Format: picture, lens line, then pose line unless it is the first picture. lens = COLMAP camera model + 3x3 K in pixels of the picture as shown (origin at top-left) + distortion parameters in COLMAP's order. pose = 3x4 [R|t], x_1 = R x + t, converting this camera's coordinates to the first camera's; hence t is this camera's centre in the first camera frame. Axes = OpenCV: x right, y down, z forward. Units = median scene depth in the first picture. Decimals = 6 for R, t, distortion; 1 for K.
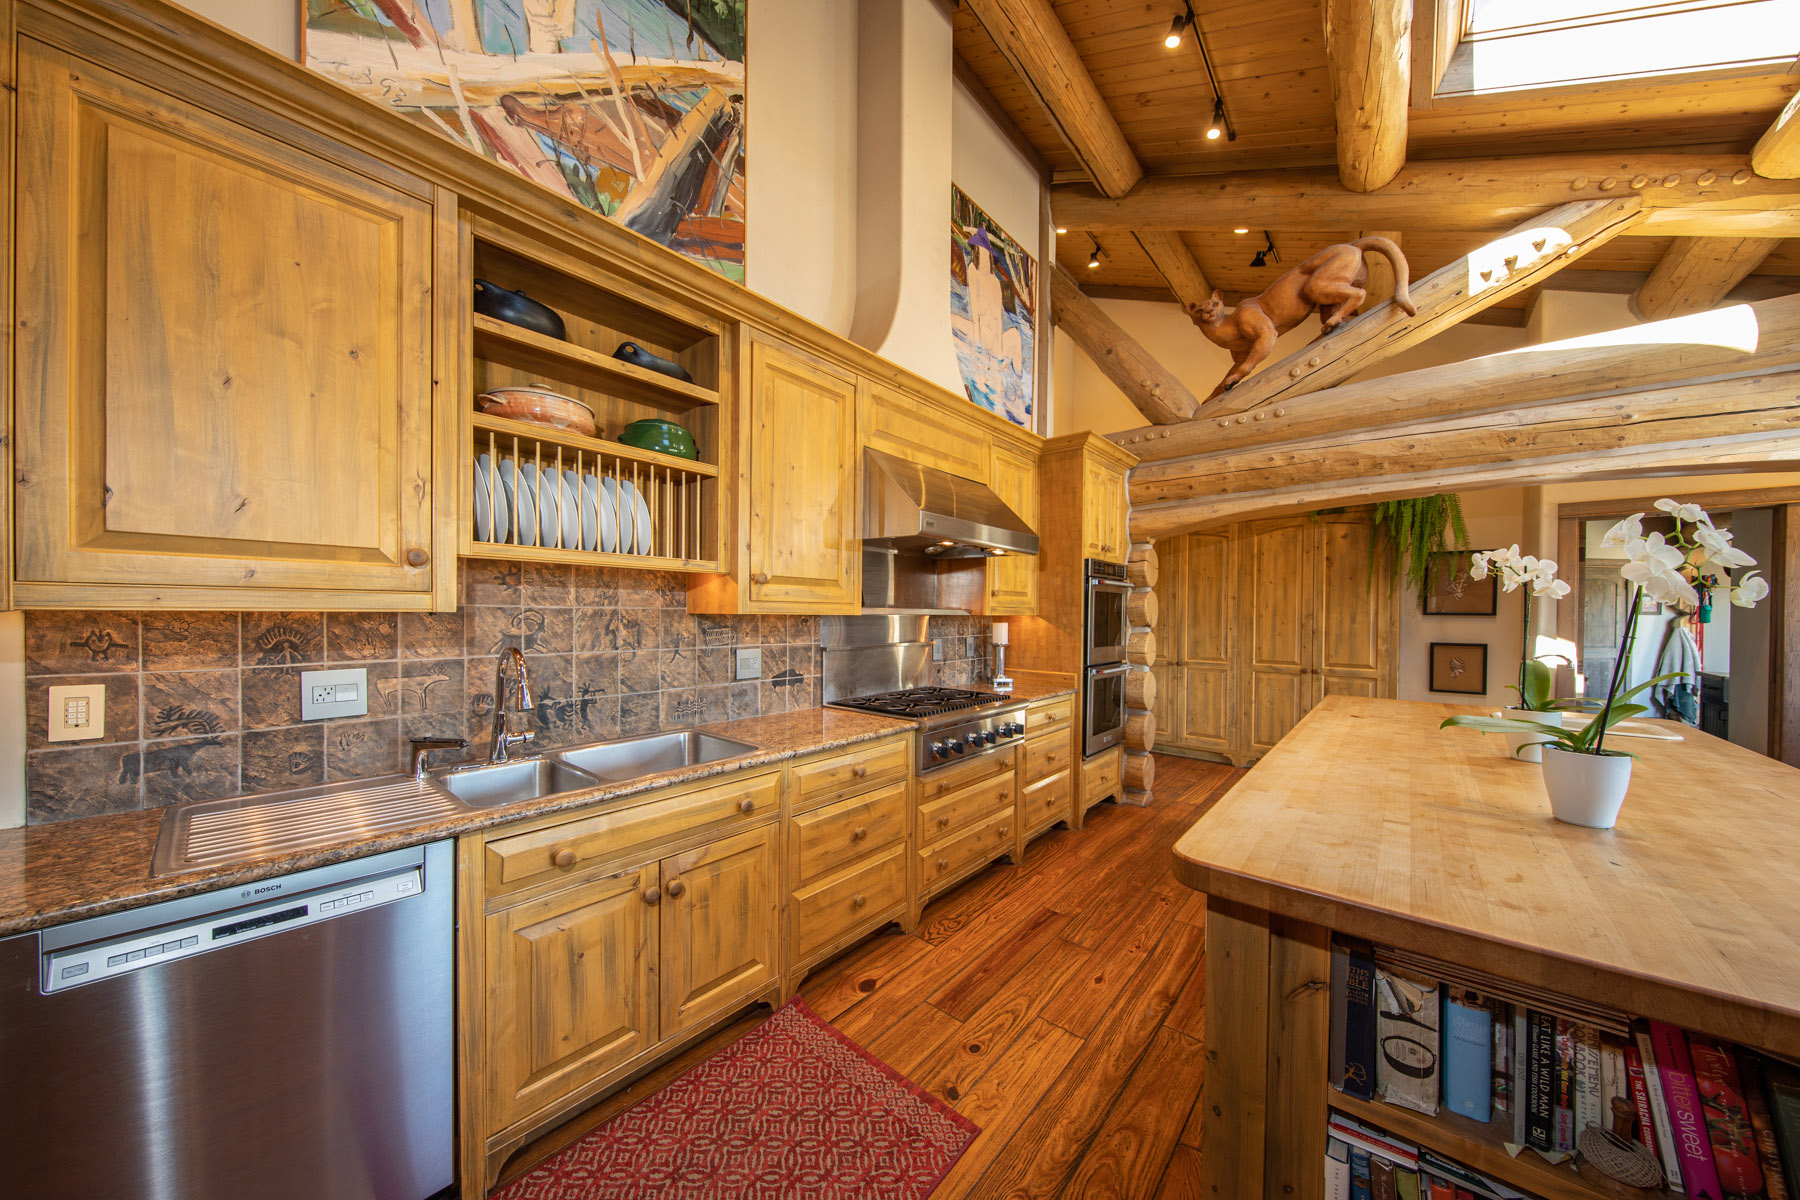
lens RADIAL K [[597.2, 0, 842.9], [0, 597.2, 622.6], [0, 0, 1]] dist [-0.000400, -0.003658]
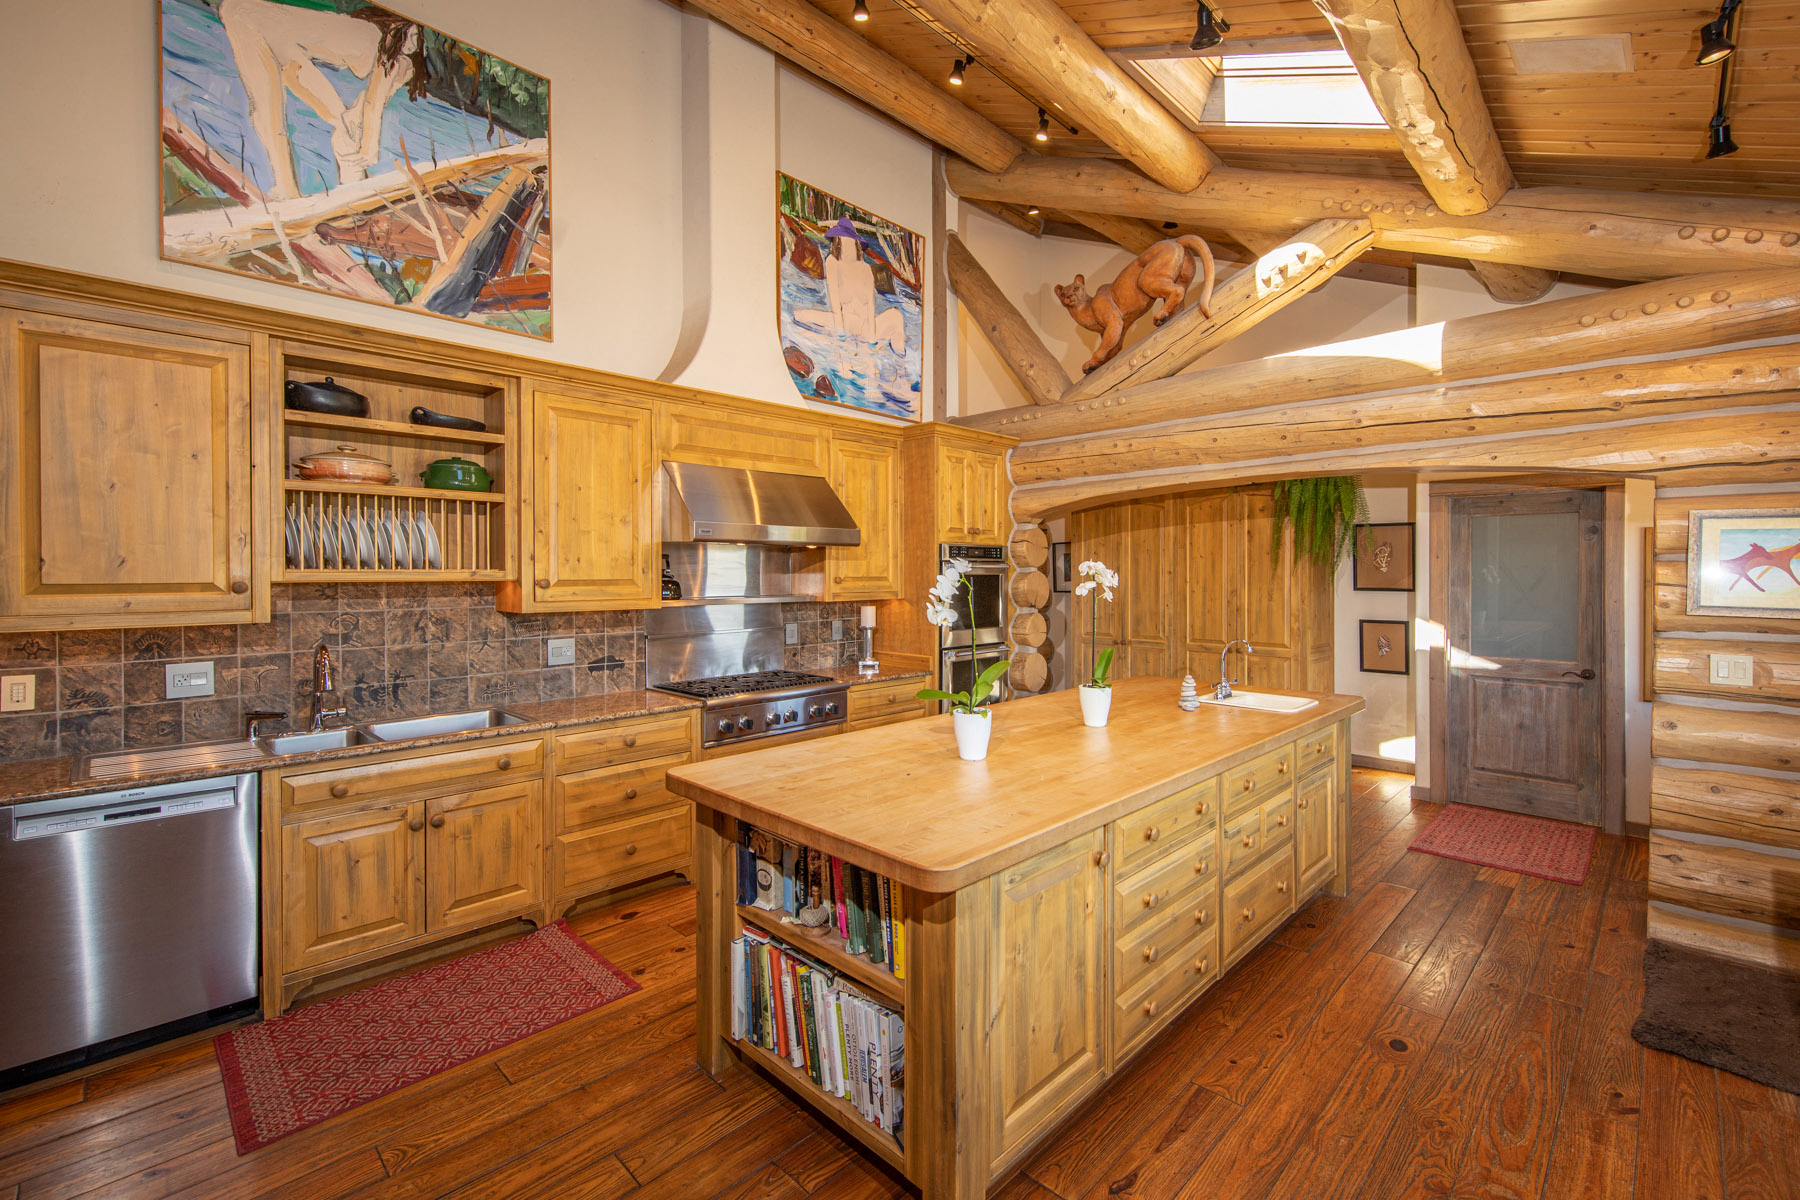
lens RADIAL K [[787.0, 0, 902.1], [0, 787.0, 579.3], [0, 0, 1]] dist [0.003883, -0.003944]
pose [[0.999736, -0.008968, -0.021166, 0.649141], [0.008857, 0.999947, -0.005322, -0.069608], [0.021212, 0.005133, 0.999762, -0.614902]]
